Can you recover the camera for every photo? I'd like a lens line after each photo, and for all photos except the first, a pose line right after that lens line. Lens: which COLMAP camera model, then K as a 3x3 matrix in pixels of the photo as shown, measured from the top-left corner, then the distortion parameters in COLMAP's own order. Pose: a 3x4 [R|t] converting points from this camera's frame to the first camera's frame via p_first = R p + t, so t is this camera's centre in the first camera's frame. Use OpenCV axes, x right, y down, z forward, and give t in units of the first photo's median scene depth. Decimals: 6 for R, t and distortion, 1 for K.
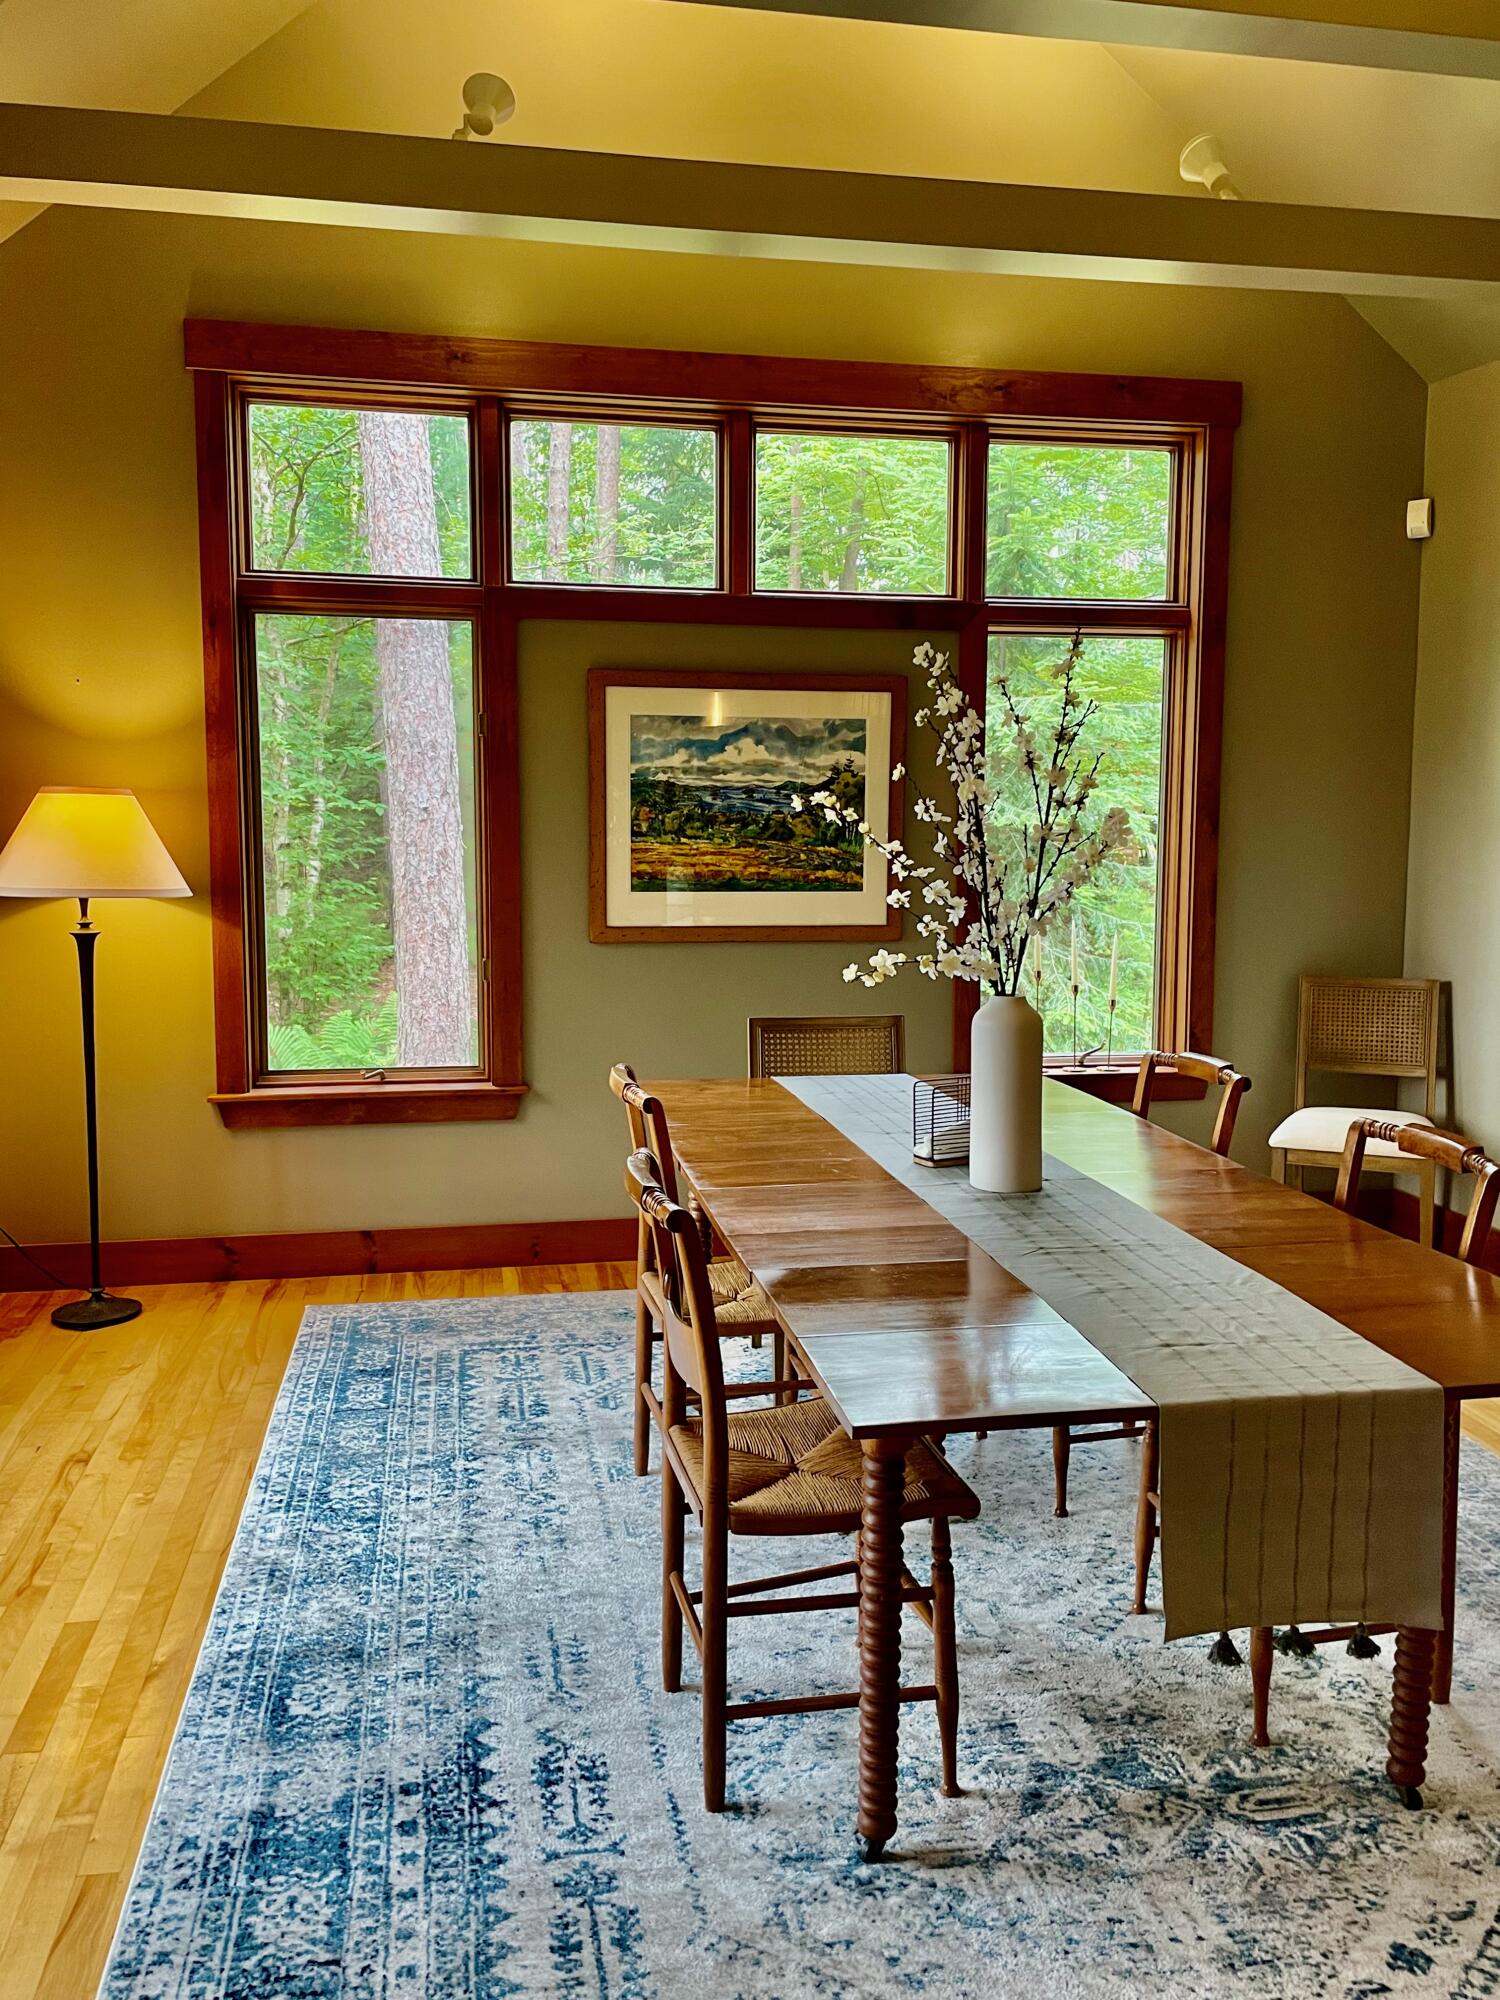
lens RADIAL K [[1633.0, 0, 744.9], [0, 1633.0, 950.8], [0, 0, 1]] dist [0.091958, -0.127440]
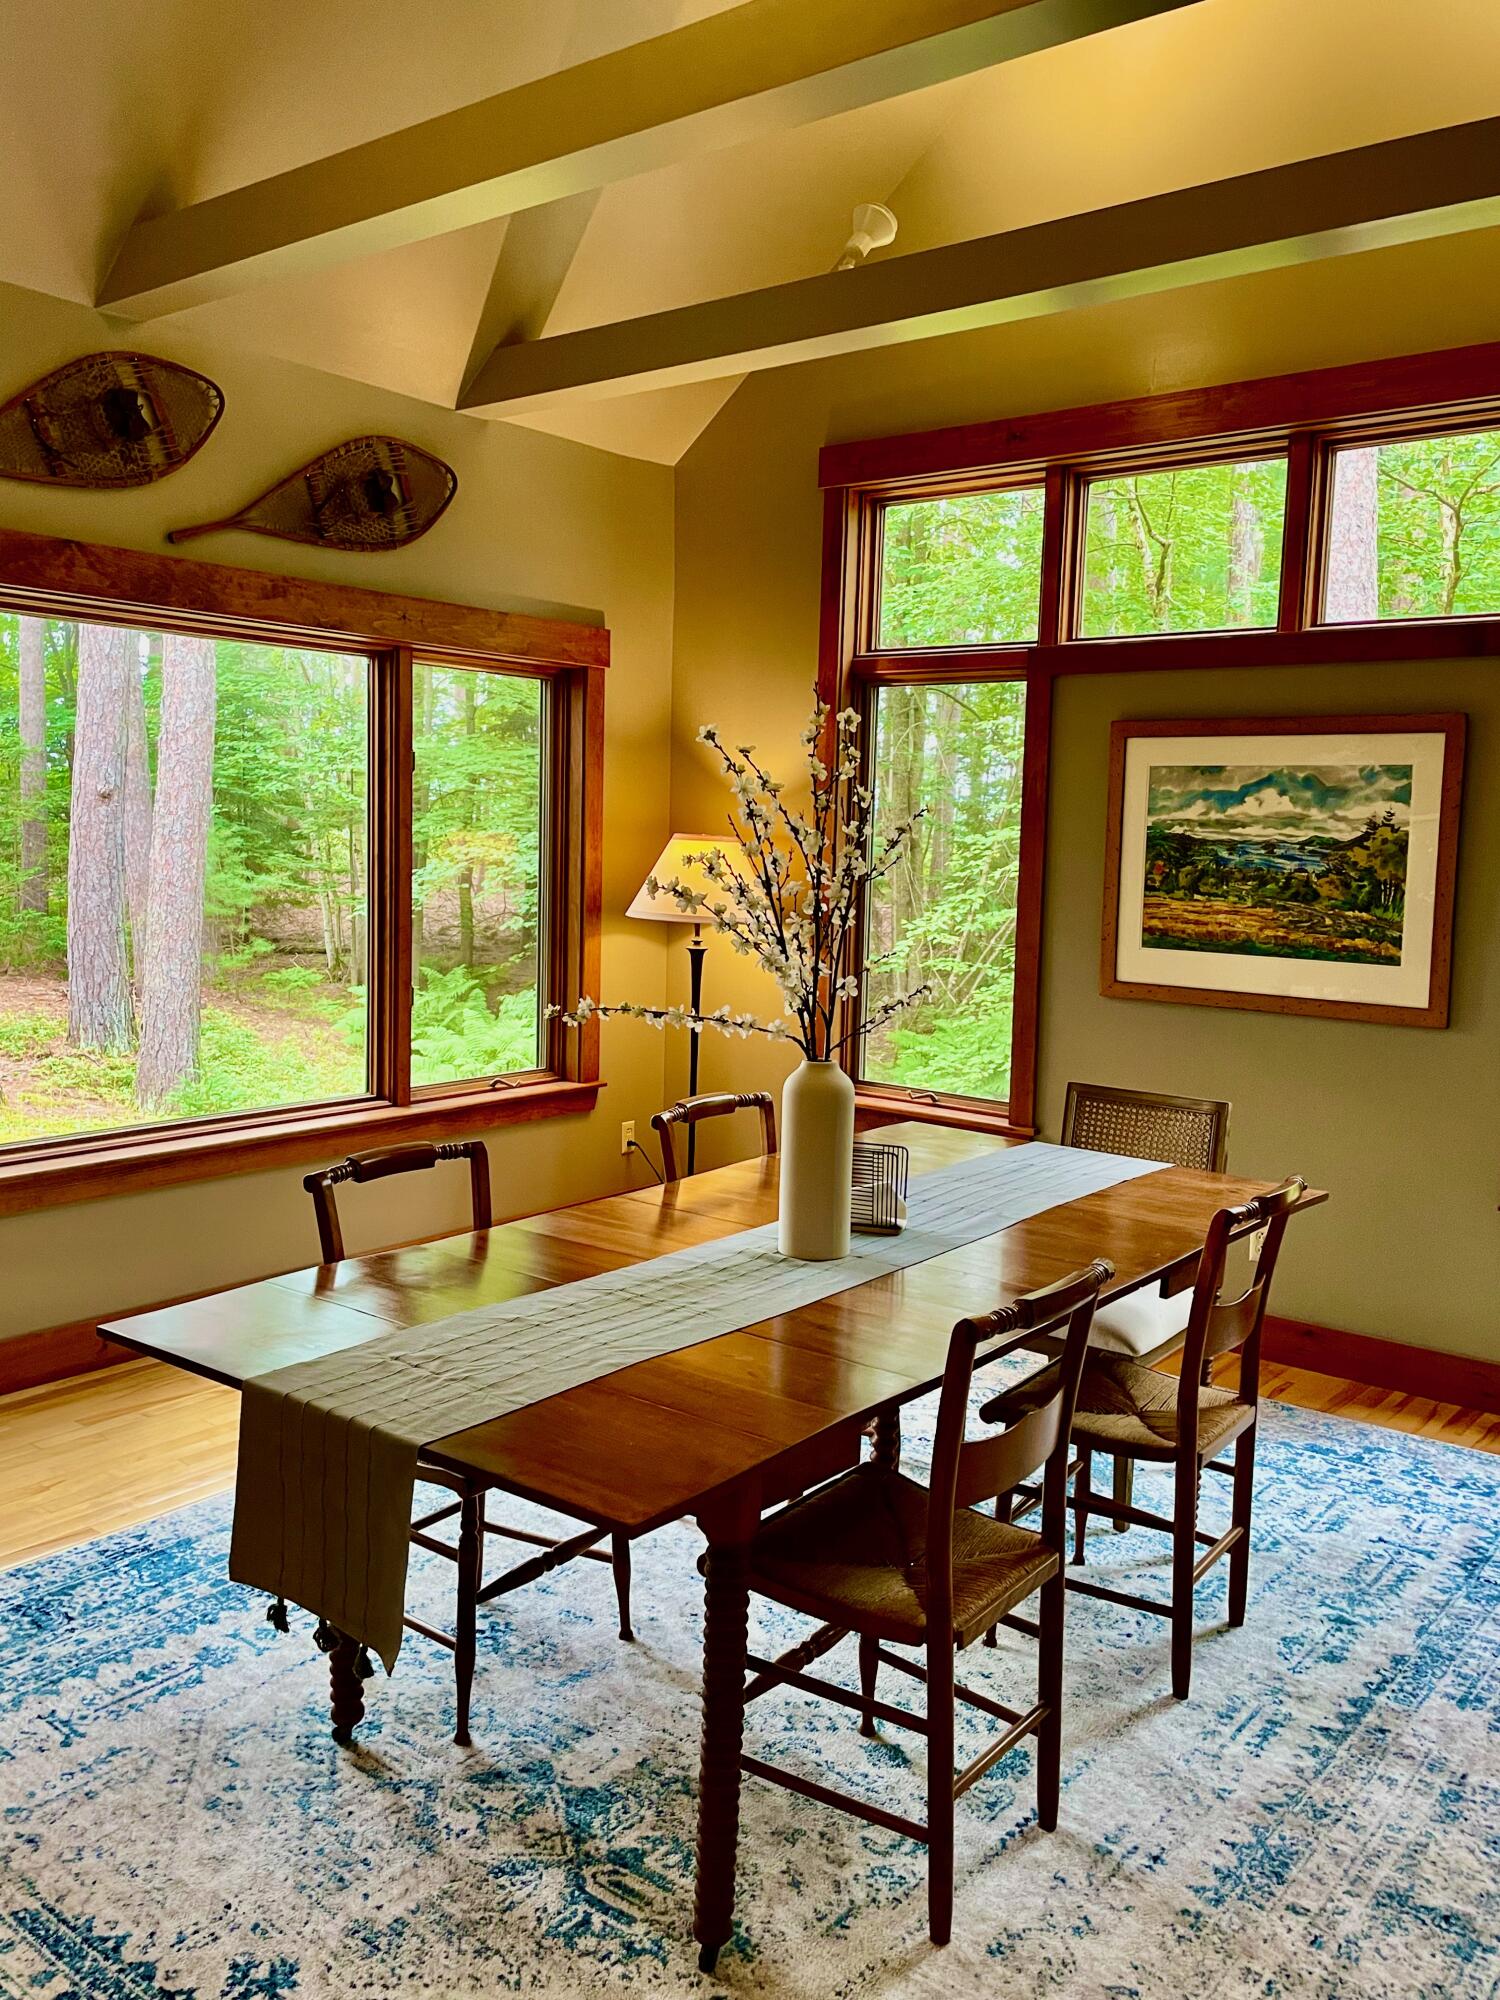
lens RADIAL K [[1633.0, 0, 744.9], [0, 1633.0, 950.8], [0, 0, 1]] dist [0.091958, -0.127440]
pose [[0.647491, 0.069763, -0.758873, 0.516707], [-0.086674, 0.996081, 0.017616, -0.030728], [0.757128, 0.054368, 0.651001, 0.185621]]
